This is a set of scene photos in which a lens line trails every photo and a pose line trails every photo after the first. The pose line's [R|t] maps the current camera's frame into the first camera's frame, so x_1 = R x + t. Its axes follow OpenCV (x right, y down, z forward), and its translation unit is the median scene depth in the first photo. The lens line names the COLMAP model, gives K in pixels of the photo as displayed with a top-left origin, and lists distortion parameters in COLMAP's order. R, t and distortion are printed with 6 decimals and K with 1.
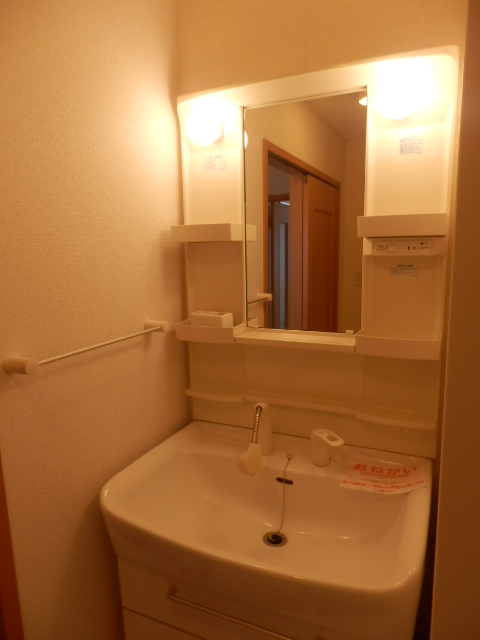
lens RADIAL K [[450.2, 0, 239.3], [0, 450.2, 322.8], [0, 0, 1]] dist [0.005348, 0.002712]
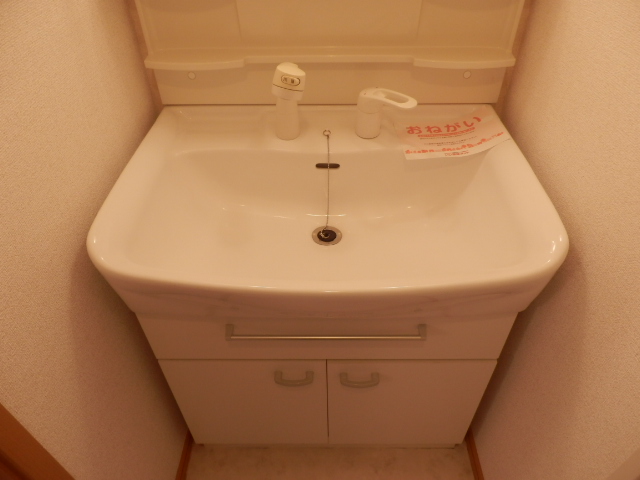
lens RADIAL K [[450.2, 0, 319.4], [0, 450.2, 237.7], [0, 0, 1]] dist [0.005348, 0.002712]
pose [[0.912658, -0.260718, 0.314771, -0.188212], [0.060505, 0.847828, 0.526808, 0.053173], [-0.404220, -0.461751, 0.789552, 0.357072]]
